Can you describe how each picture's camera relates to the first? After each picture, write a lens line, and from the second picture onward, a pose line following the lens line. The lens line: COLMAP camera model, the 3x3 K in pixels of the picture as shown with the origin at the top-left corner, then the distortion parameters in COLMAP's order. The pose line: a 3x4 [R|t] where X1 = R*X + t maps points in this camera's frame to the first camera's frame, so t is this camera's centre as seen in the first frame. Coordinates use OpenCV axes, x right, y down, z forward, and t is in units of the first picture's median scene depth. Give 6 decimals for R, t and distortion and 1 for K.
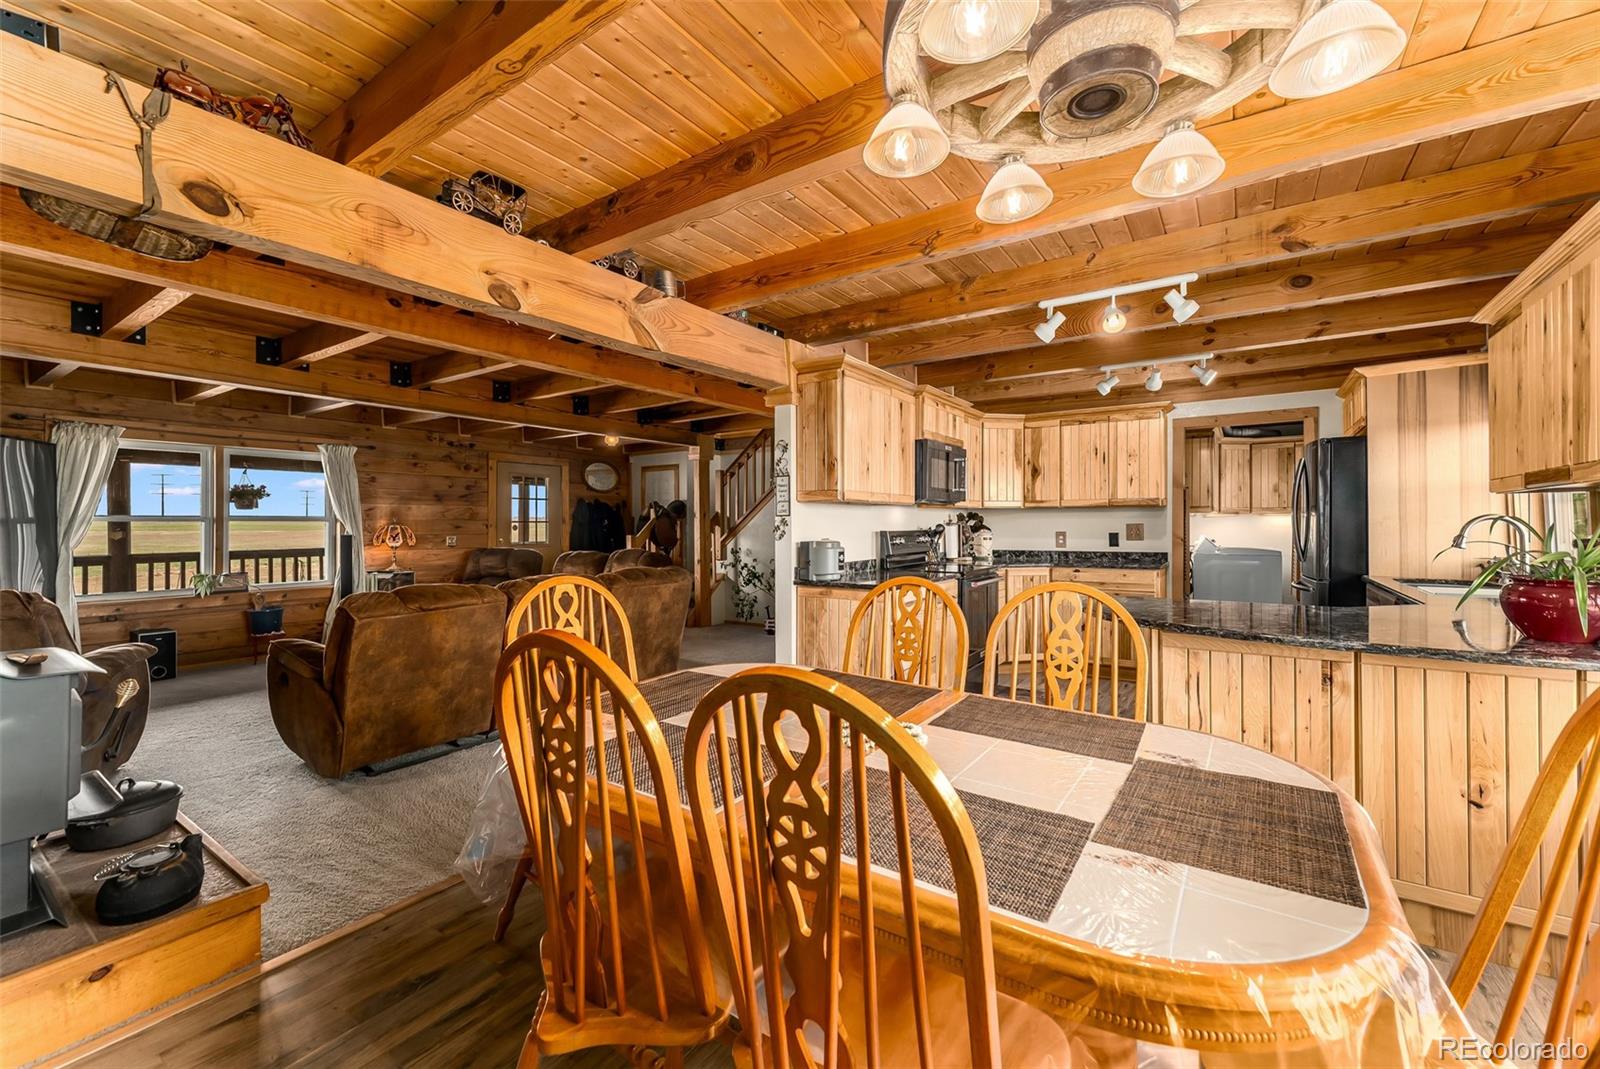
lens RADIAL K [[646.0, 0, 796.8], [0, 646.0, 519.2], [0, 0, 1]] dist [0.000468, -0.000003]
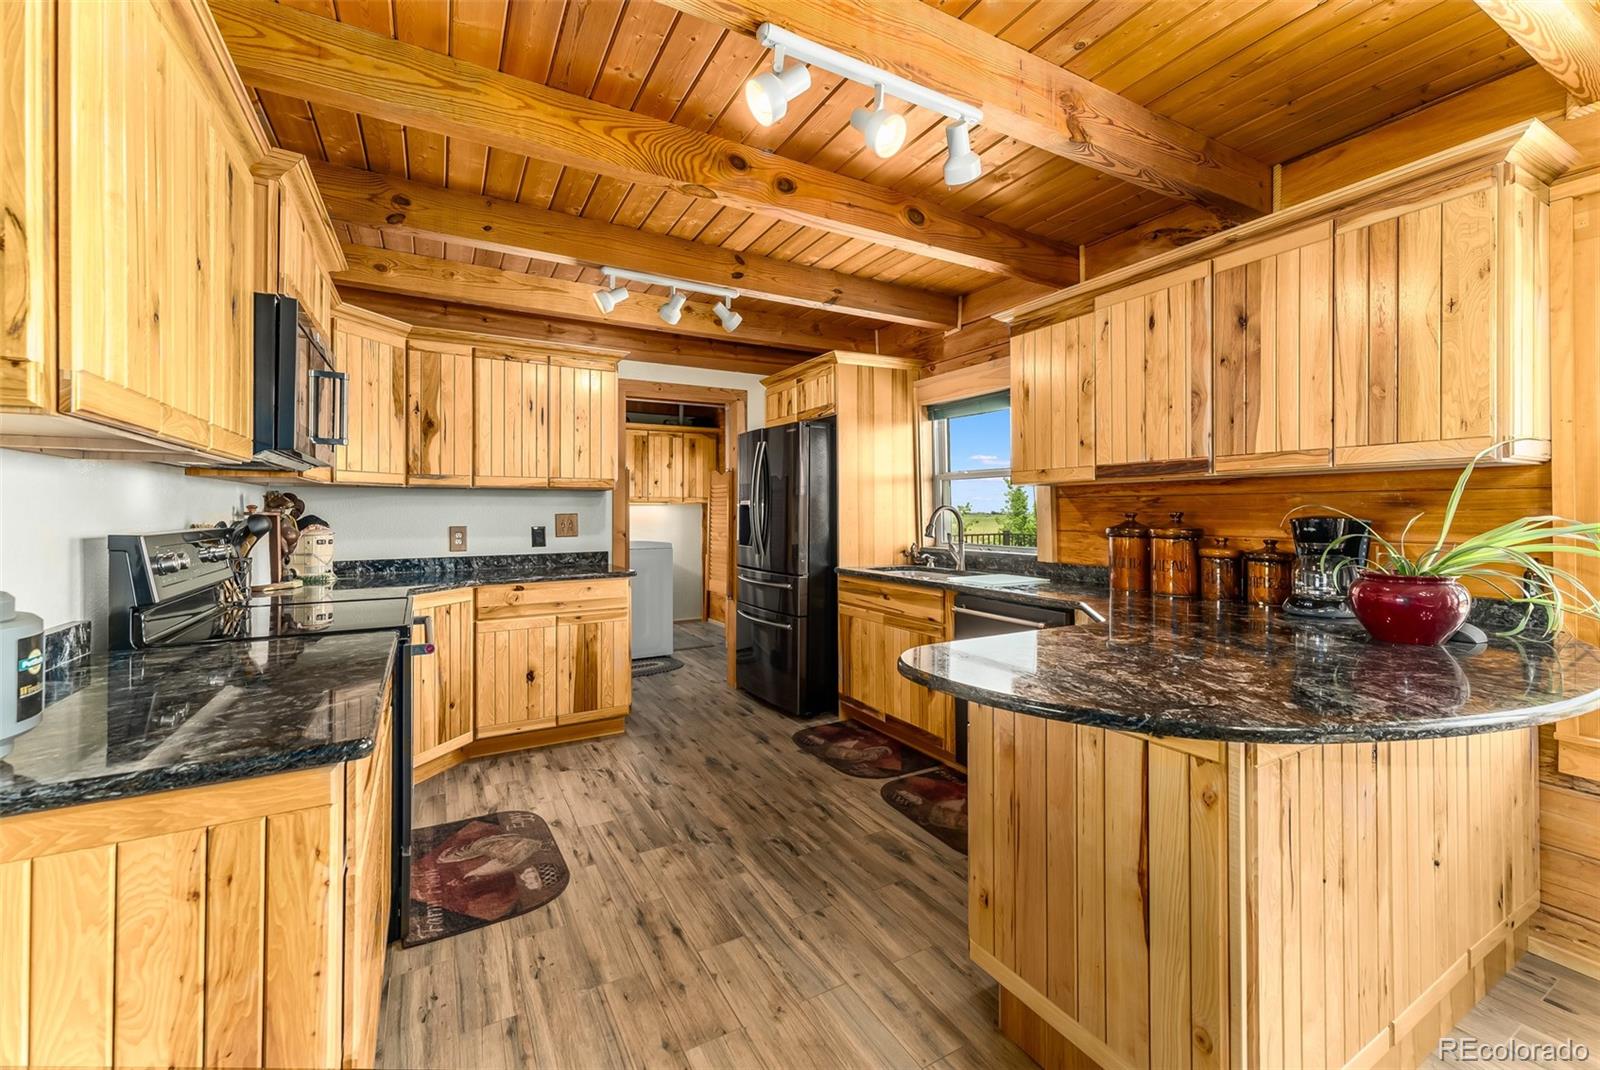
lens RADIAL K [[646.0, 0, 796.8], [0, 646.0, 519.7], [0, 0, 1]] dist [0.000468, -0.000003]
pose [[0.444492, -0.008823, 0.895740, -0.012089], [-0.006727, 0.999890, 0.013187, 0.002195], [-0.895758, -0.011887, 0.444384, 0.446537]]
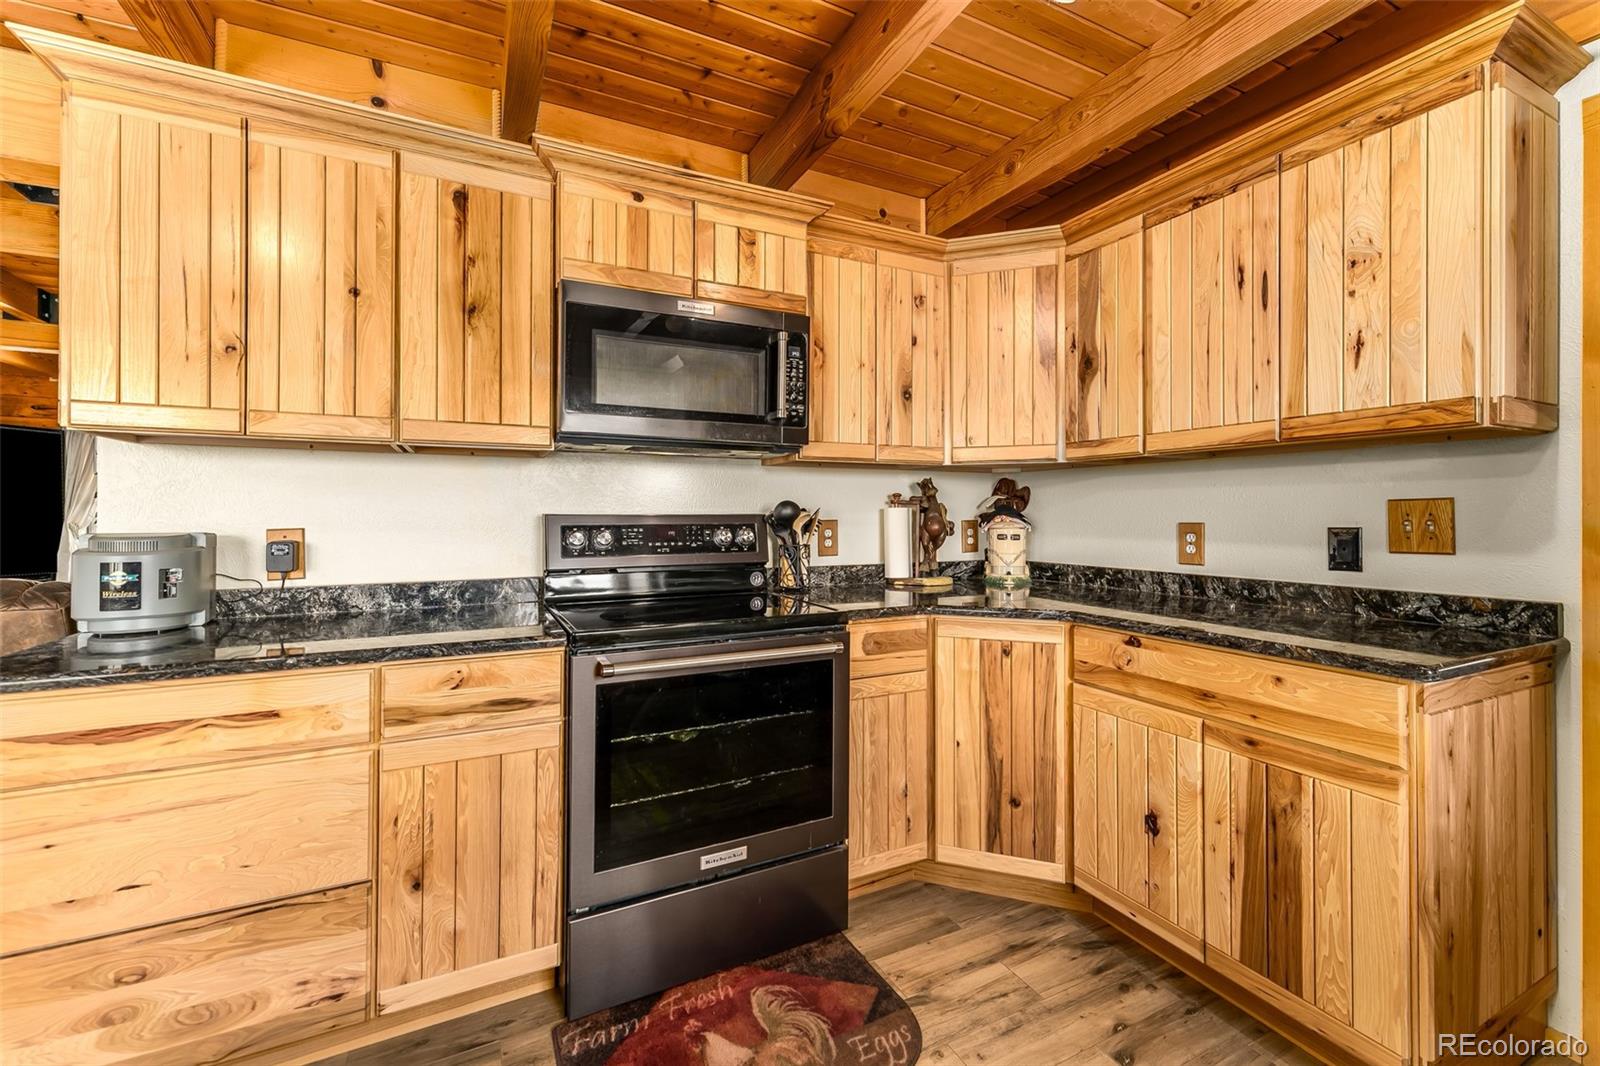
lens RADIAL K [[654.8, 0, 785.7], [0, 654.8, 508.5], [0, 0, 1]] dist [0.001019, -0.000023]
pose [[0.867273, 0.000924, -0.497832, 0.418933], [-0.000085, 0.999999, 0.001707, 0.011070], [0.497833, -0.001438, 0.867272, 0.586630]]
